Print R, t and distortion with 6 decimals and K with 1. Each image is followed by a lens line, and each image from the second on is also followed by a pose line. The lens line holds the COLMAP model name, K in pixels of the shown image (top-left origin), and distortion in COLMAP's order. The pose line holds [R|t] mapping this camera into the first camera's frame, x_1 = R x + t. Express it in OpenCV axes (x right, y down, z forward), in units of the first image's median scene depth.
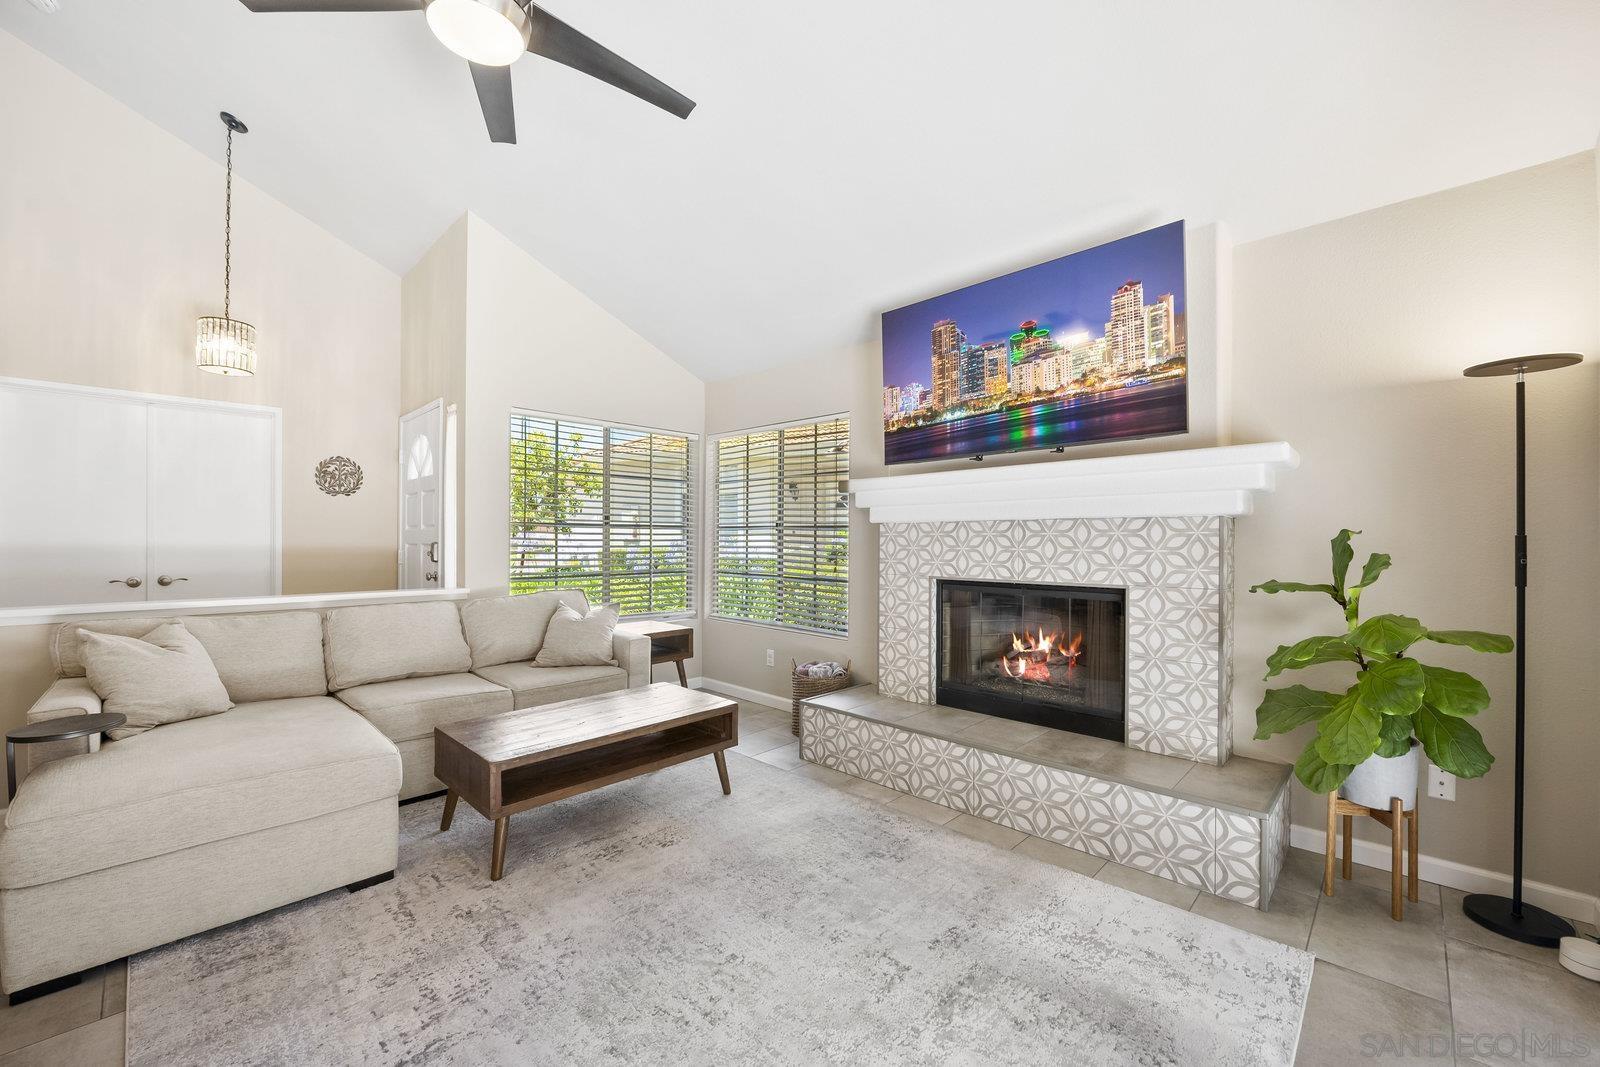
lens RADIAL K [[646.4, 0, 801.7], [0, 646.4, 537.7], [0, 0, 1]] dist [-0.002211, -0.005066]
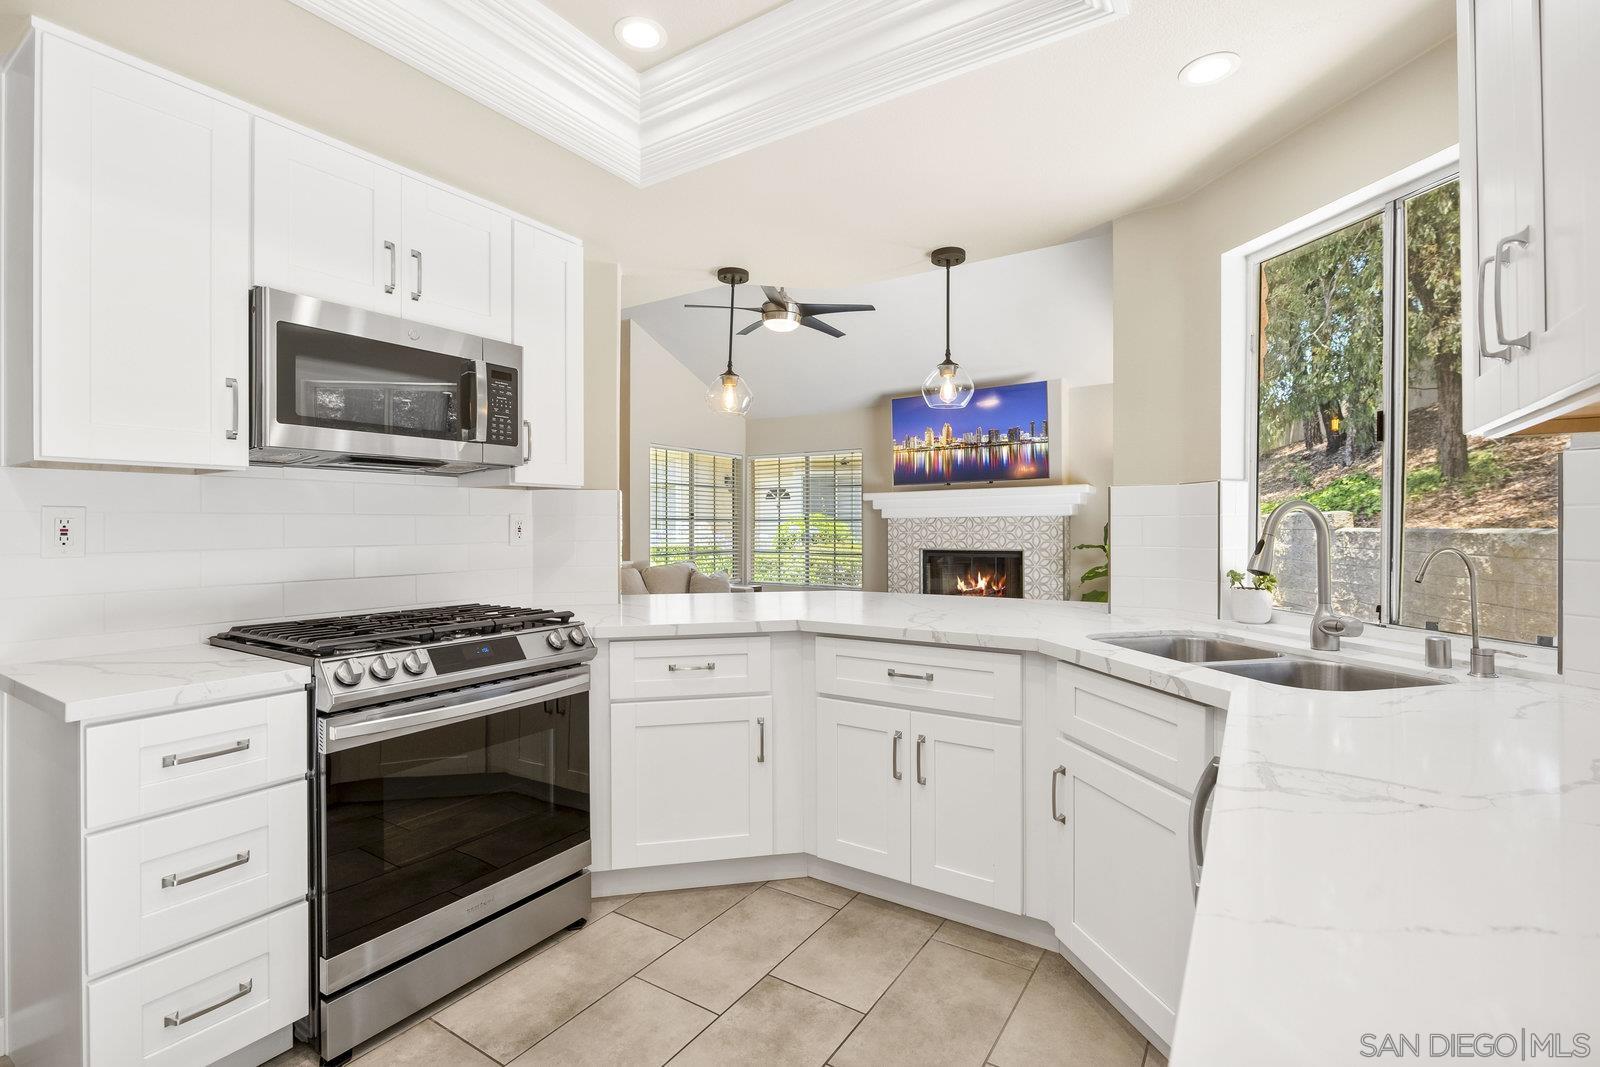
lens RADIAL K [[728.9, 0, 797.9], [0, 728.9, 520.1], [0, 0, 1]] dist [-0.002729, -0.000323]
pose [[0.982994, -0.004476, 0.183583, -0.621931], [0.006068, 0.999949, -0.008111, -0.005093], [-0.183537, 0.009087, 0.982971, -1.140638]]
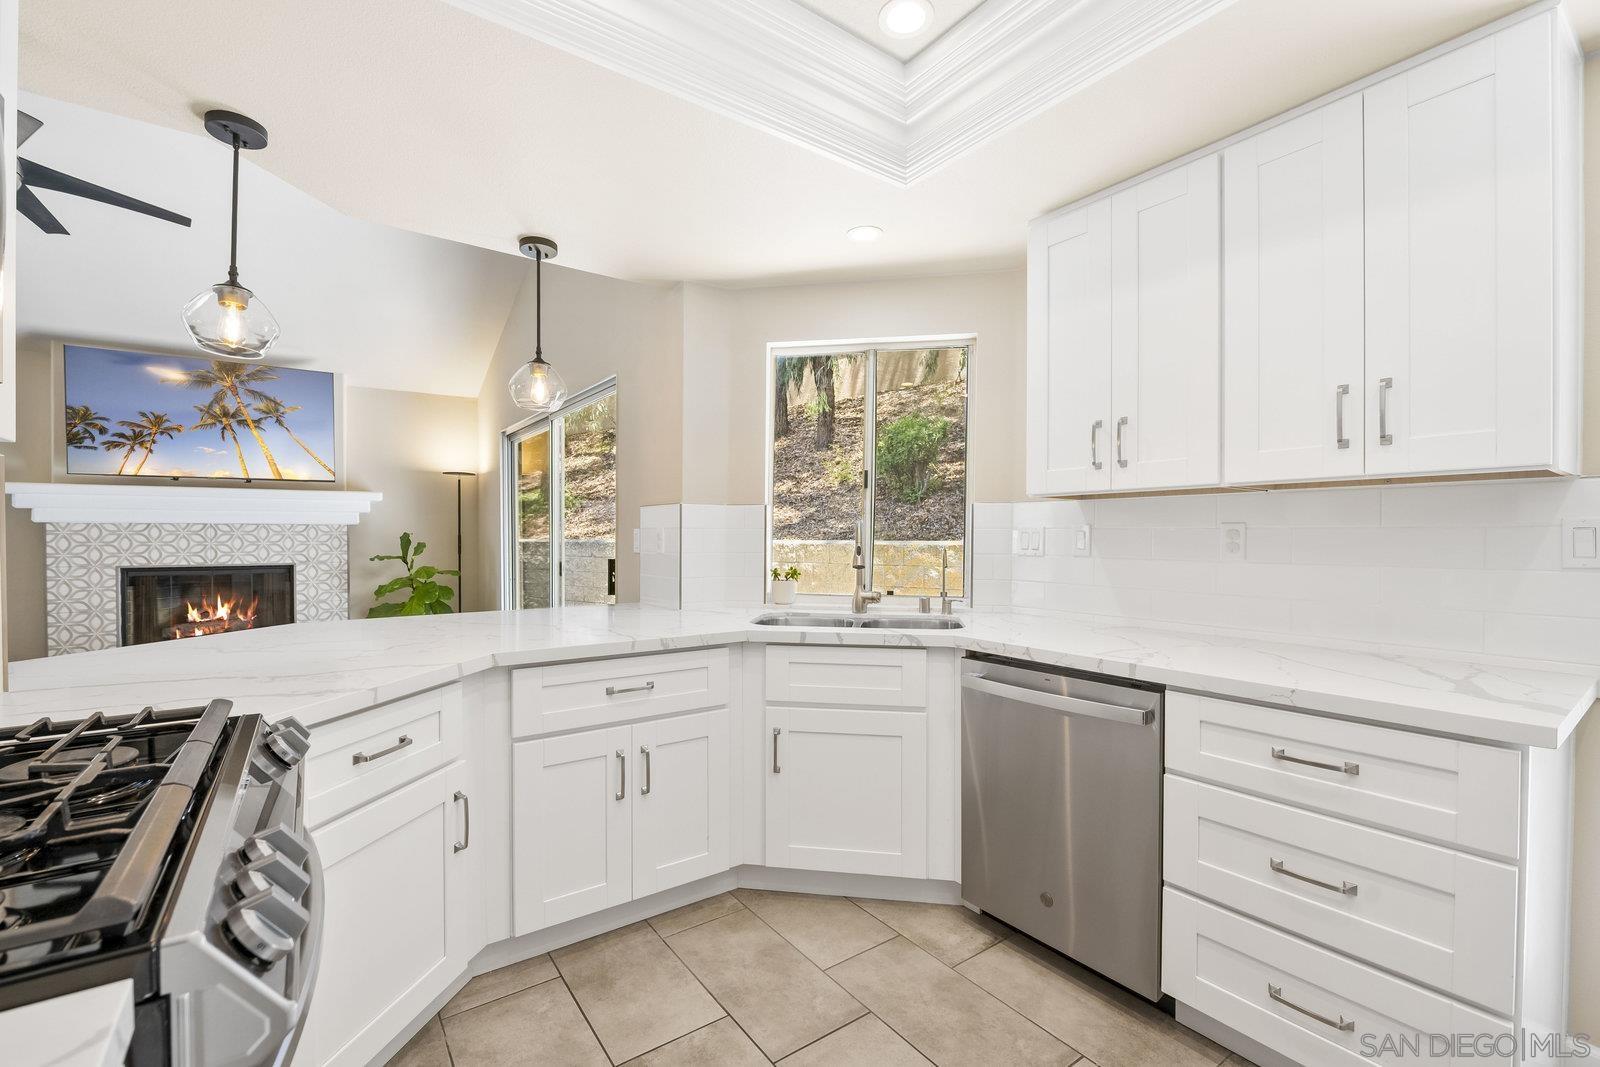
lens RADIAL K [[684.2, 0, 791.3], [0, 684.2, 540.2], [0, 0, 1]] dist [0.000016, -0.007322]
pose [[0.193680, -0.006774, 0.981041, -1.045666], [-0.002772, 0.999968, 0.007452, -0.005466], [-0.981061, -0.004163, 0.193656, -0.678541]]
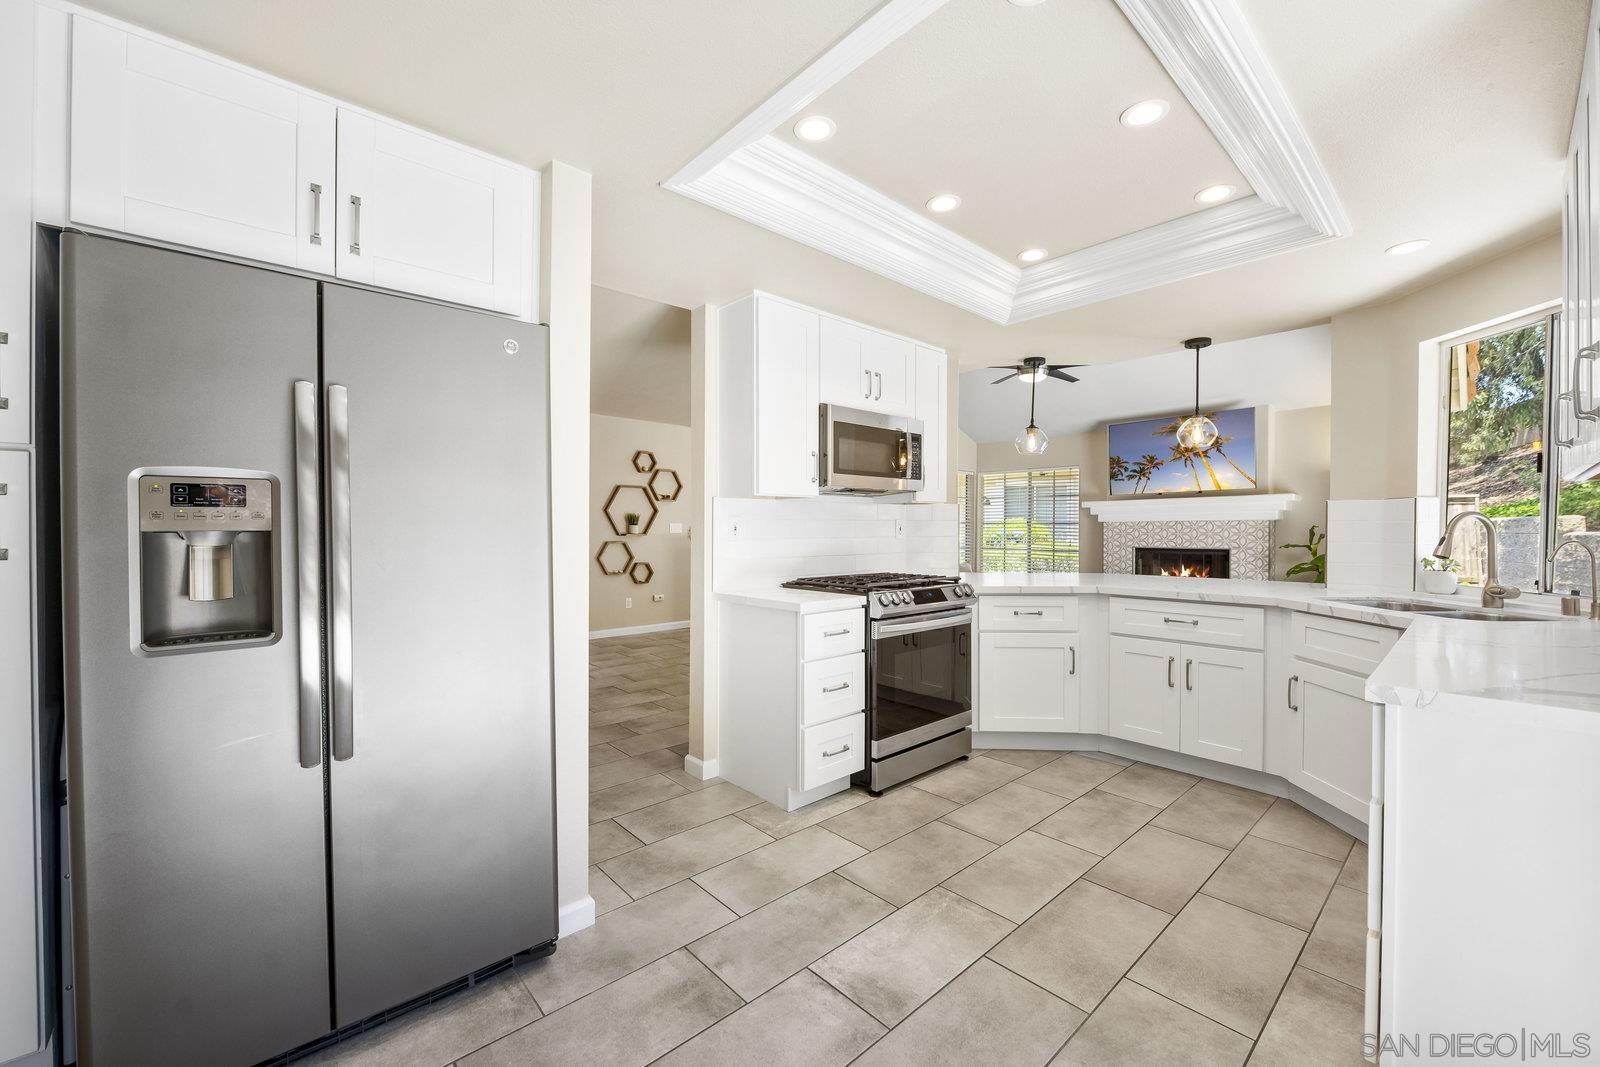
lens RADIAL K [[640.1, 0, 805.4], [0, 640.1, 531.3], [0, 0, 1]] dist [-0.000606, -0.004676]
pose [[0.997394, -0.002171, -0.072117, -0.927982], [0.002435, 0.999991, 0.003565, -0.002971], [0.072108, -0.003731, 0.997390, -1.535631]]
